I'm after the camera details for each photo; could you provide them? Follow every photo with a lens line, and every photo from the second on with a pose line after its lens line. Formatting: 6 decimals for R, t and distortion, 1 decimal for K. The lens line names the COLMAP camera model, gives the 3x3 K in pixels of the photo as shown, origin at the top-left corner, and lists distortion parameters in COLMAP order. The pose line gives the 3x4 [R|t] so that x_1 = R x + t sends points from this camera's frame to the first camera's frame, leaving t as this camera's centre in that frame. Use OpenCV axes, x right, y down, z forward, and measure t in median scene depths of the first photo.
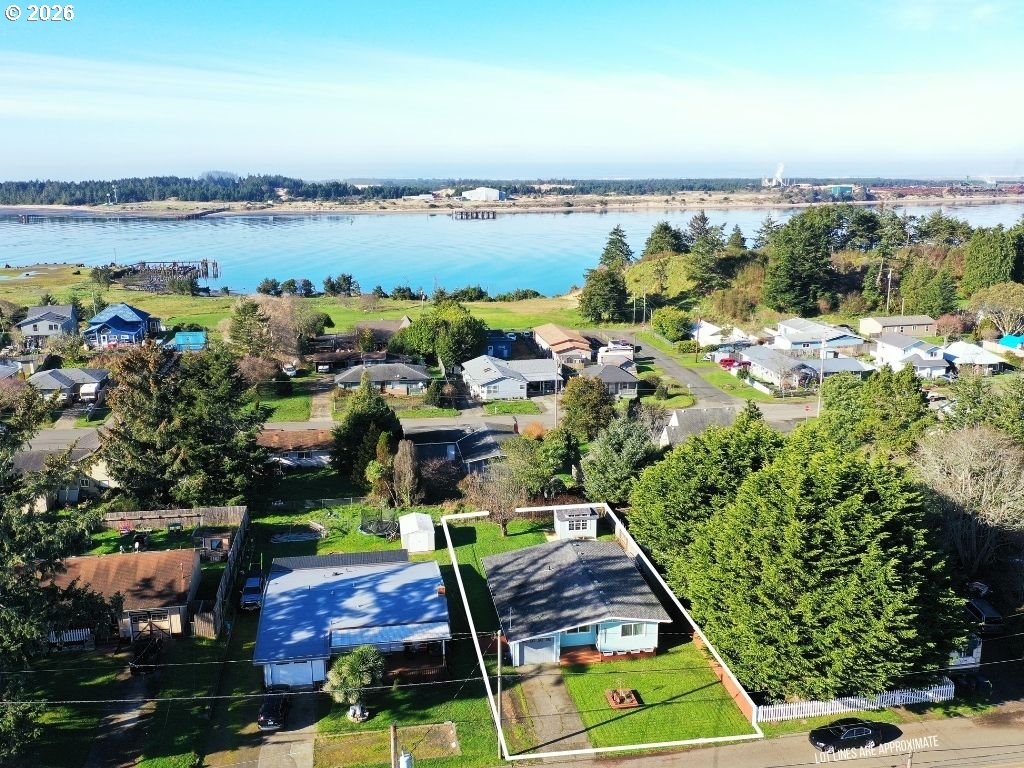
lens RADIAL K [[941.6, 0, 521.5], [0, 941.6, 386.4], [0, 0, 1]] dist [-0.011817, 0.036333]
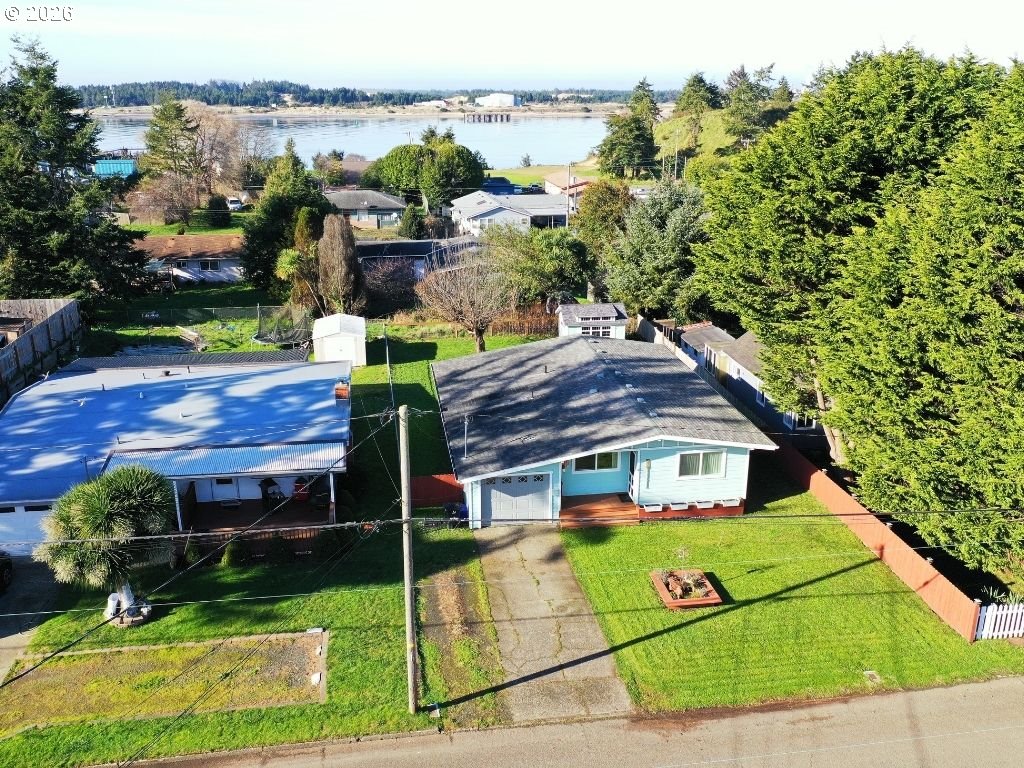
lens RADIAL K [[941.6, 0, 520.6], [0, 941.6, 390.3], [0, 0, 1]] dist [-0.011817, 0.036333]
pose [[0.999816, 0.010299, -0.016164, 0.020541], [-0.008921, 0.996501, 0.083107, 0.135289], [0.016963, -0.082948, 0.996410, 0.371486]]
